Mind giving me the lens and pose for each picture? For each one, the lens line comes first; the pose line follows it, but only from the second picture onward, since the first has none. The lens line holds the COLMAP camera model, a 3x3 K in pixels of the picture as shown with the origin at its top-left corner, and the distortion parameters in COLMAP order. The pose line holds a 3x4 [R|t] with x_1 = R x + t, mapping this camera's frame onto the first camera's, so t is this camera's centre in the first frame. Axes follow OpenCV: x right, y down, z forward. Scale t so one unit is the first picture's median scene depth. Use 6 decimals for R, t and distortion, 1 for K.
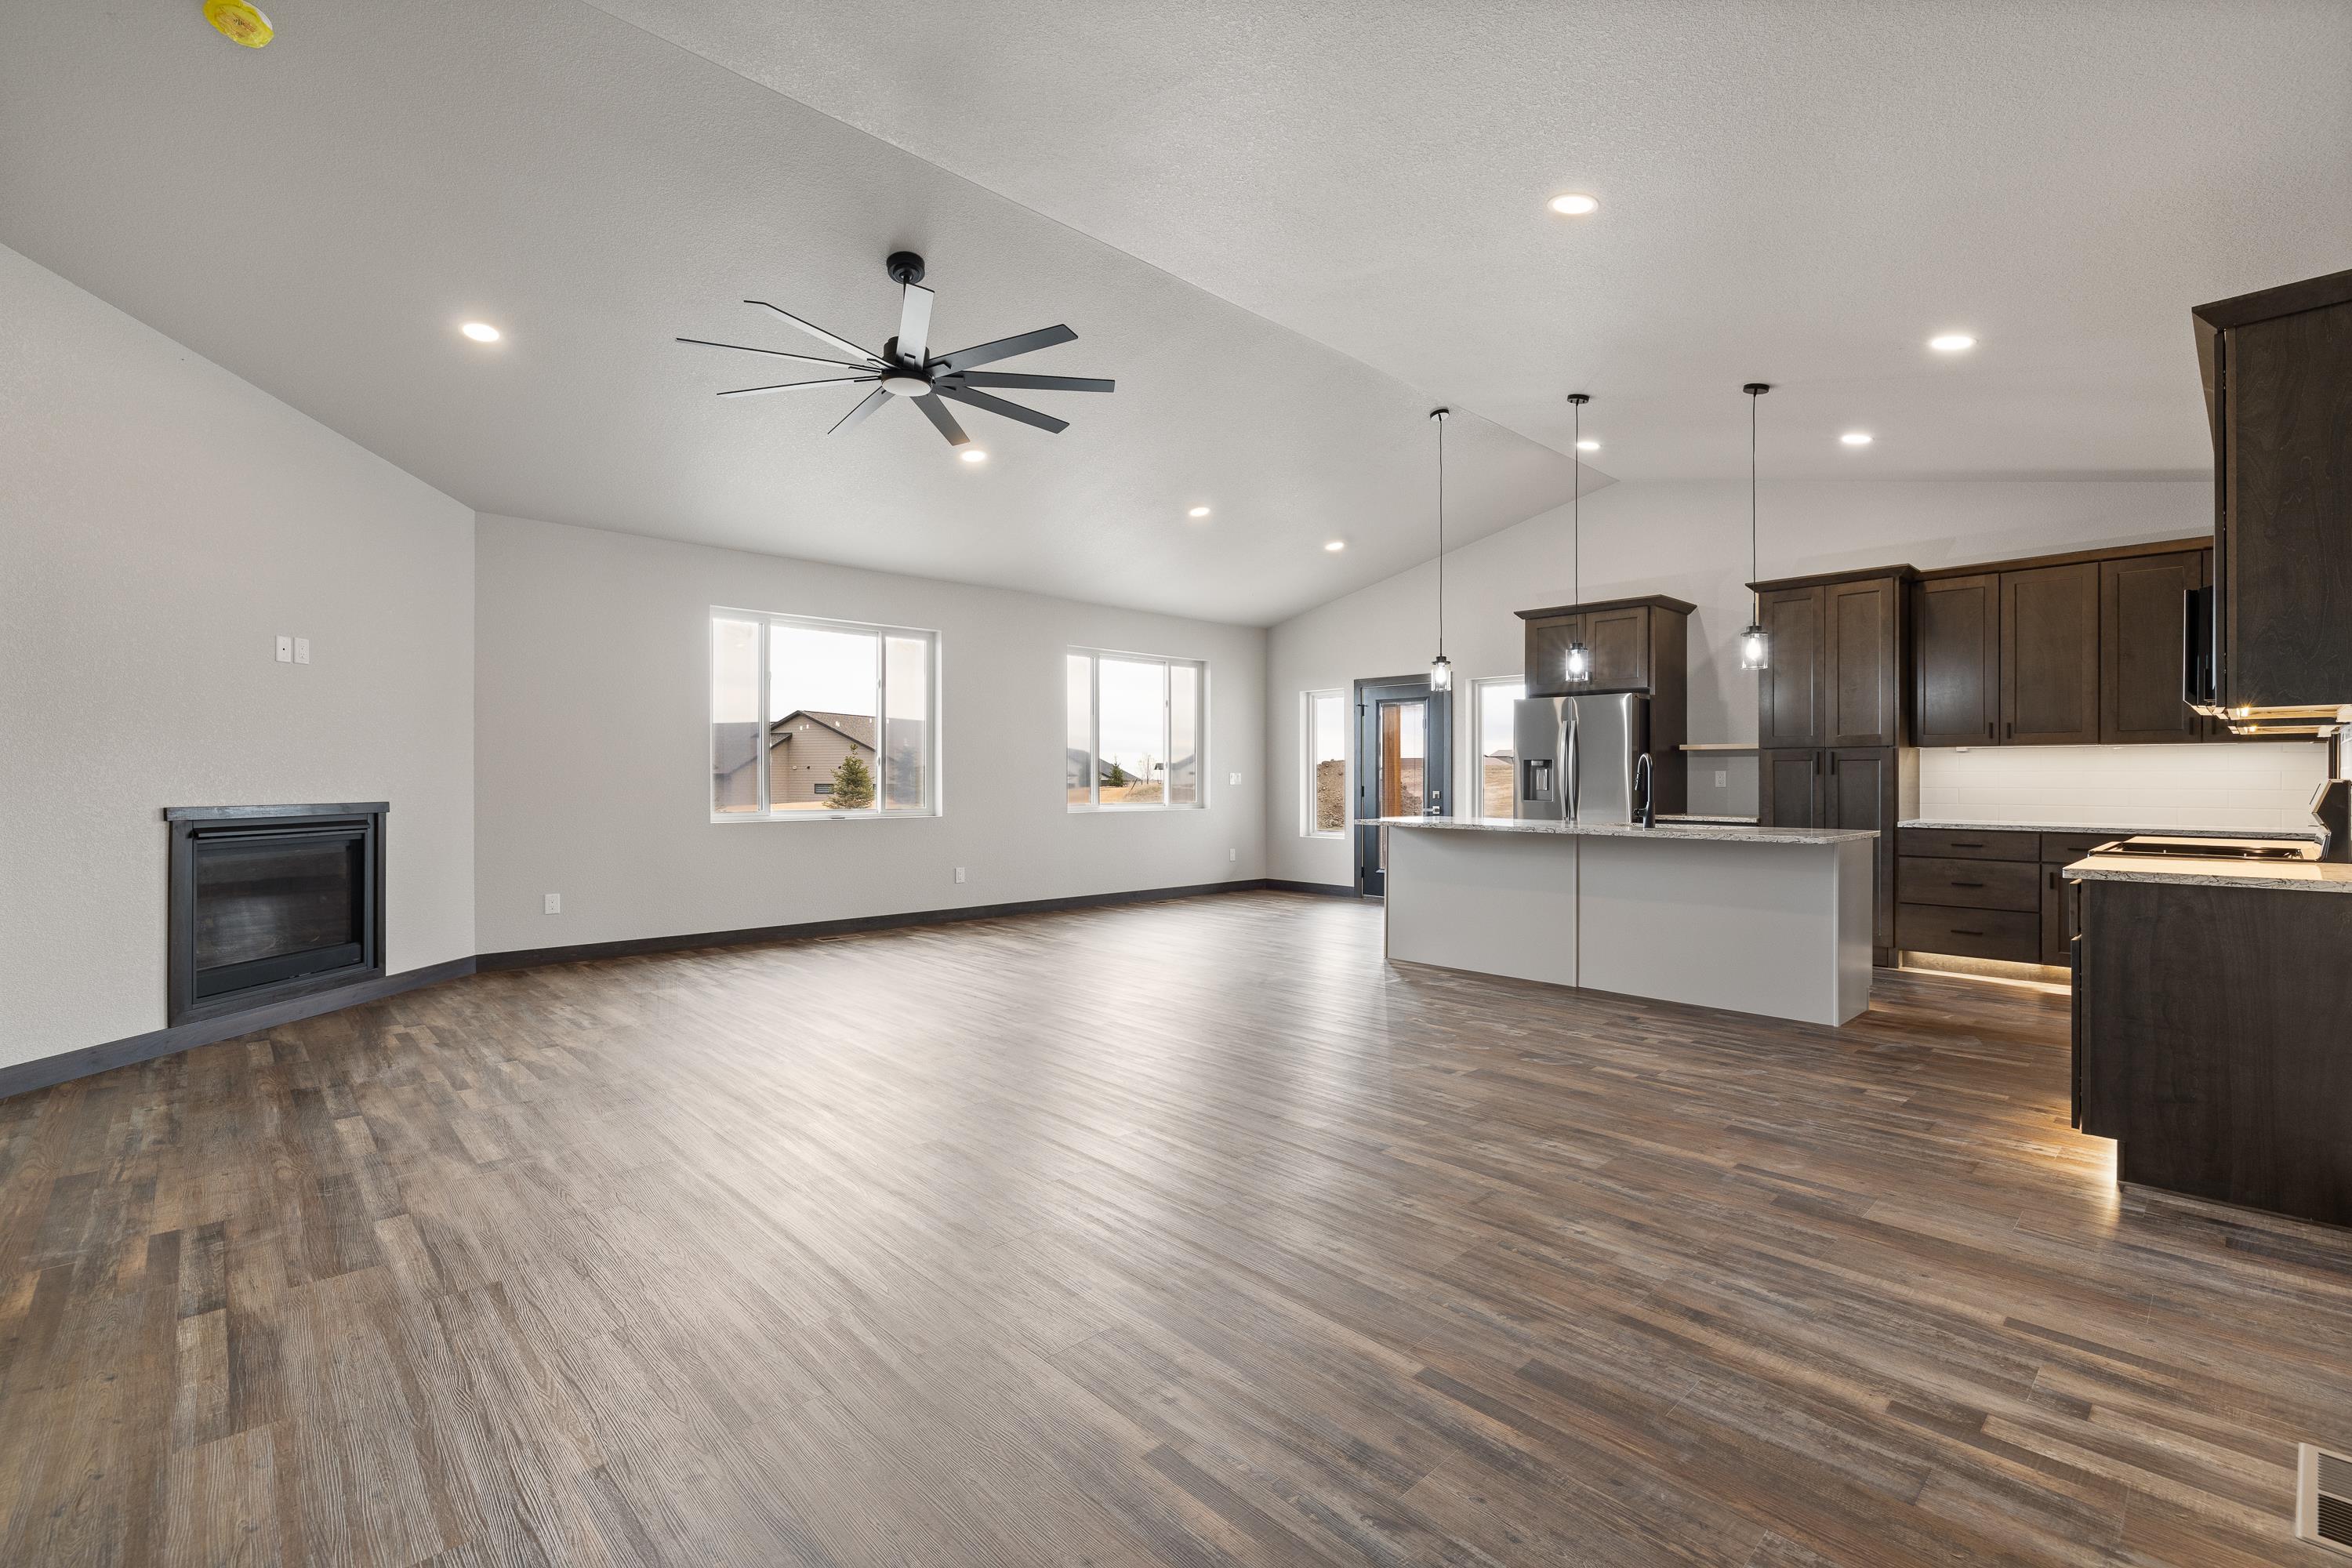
lens RADIAL K [[1027.4, 0, 1189.7], [0, 1027.4, 778.0], [0, 0, 1]] dist [-0.000173, 0.000379]
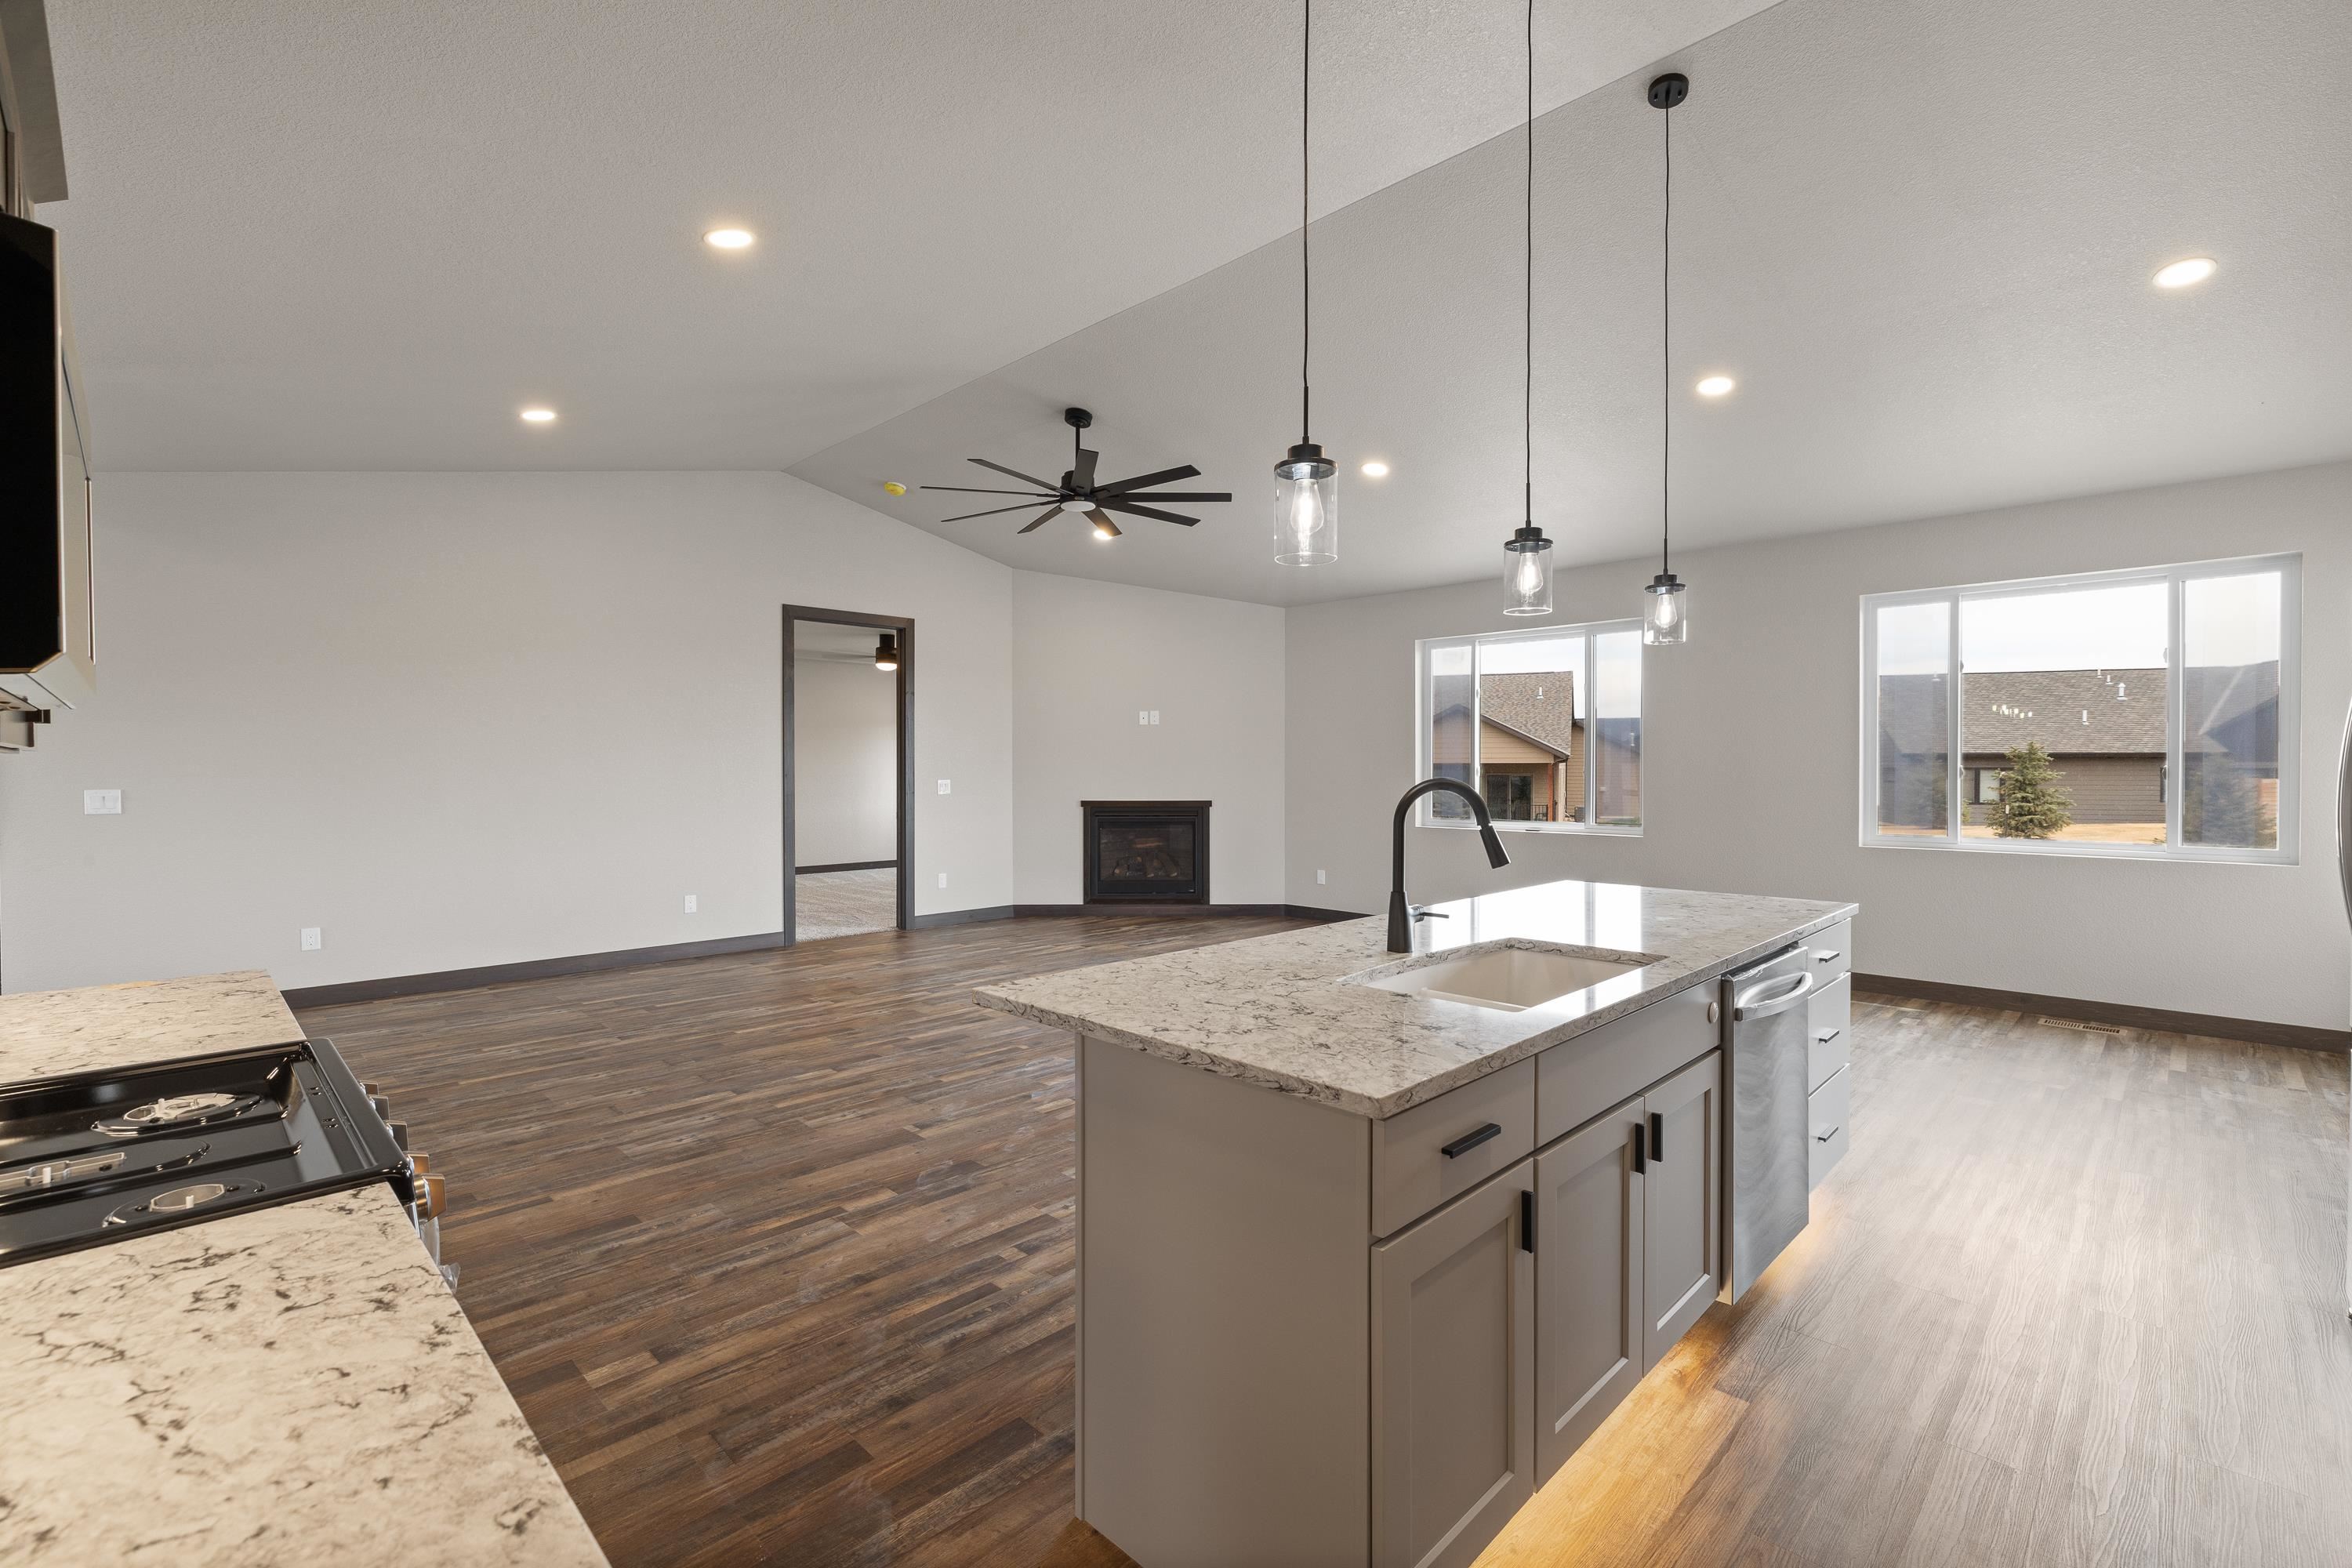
lens RADIAL K [[1027.4, 0, 1189.7], [0, 1027.4, 778.0], [0, 0, 1]] dist [-0.000173, 0.000379]
pose [[0.029941, 0.009052, -0.999511, 0.818683], [0.001402, 0.999958, 0.009099, -0.026644], [0.999551, -0.001674, 0.029927, 0.836718]]
